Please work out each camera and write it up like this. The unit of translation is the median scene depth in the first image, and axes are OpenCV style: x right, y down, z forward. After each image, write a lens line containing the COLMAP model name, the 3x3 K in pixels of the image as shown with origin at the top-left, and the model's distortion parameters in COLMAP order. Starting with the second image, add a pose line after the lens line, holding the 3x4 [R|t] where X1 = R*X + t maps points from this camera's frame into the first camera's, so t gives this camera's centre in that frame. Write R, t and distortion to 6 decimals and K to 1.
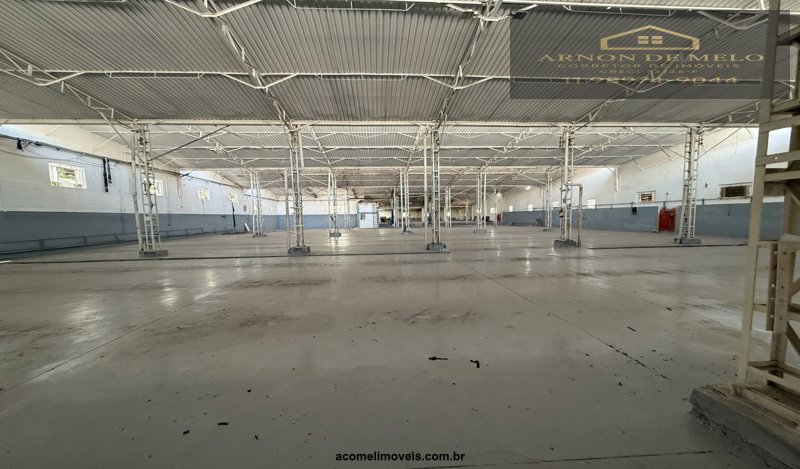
lens RADIAL K [[320.3, 0, 400.0], [0, 320.3, 234.5], [0, 0, 1]] dist [0.002042, 0.000131]
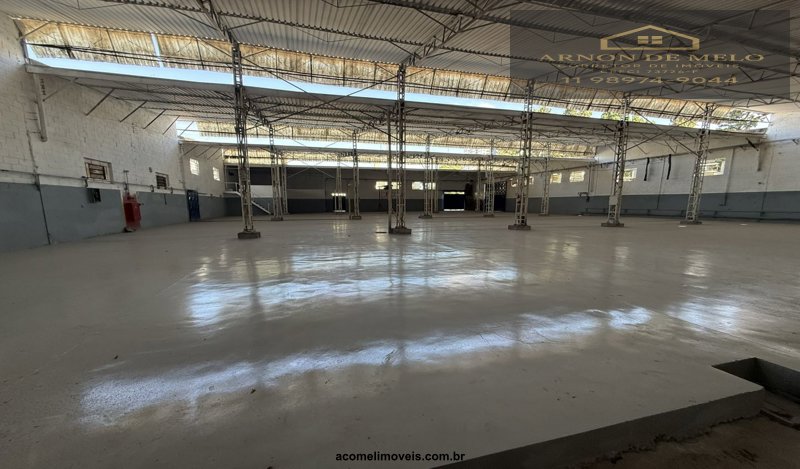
lens RADIAL K [[321.6, 0, 398.6], [0, 321.6, 249.5], [0, 0, 1]] dist [-0.000490, 0.000001]
pose [[-0.976381, 0.049047, -0.210417, 0.382241], [0.005200, 0.978945, 0.204056, -0.091178], [0.215995, 0.198142, -0.956078, 1.583992]]
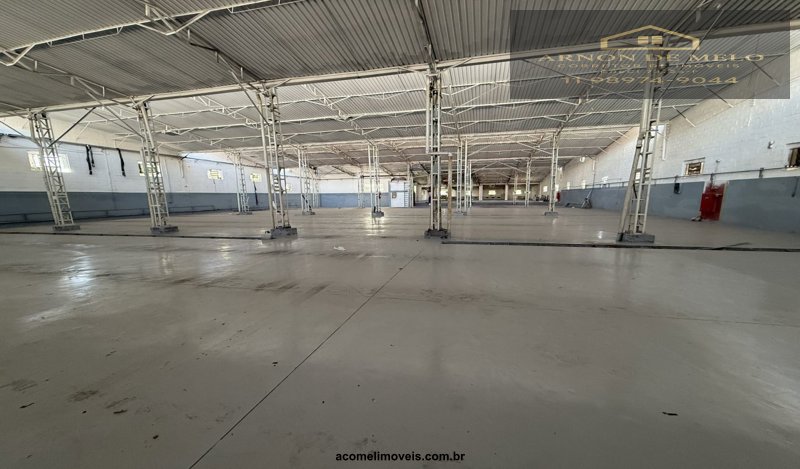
lens RADIAL K [[321.6, 0, 398.6], [0, 321.6, 249.5], [0, 0, 1]] dist [-0.000490, 0.000001]
pose [[0.946770, 0.056426, -0.316926, 0.391416], [-0.020126, 0.992967, 0.116664, -0.012655], [0.321280, -0.104076, 0.941248, 0.148876]]
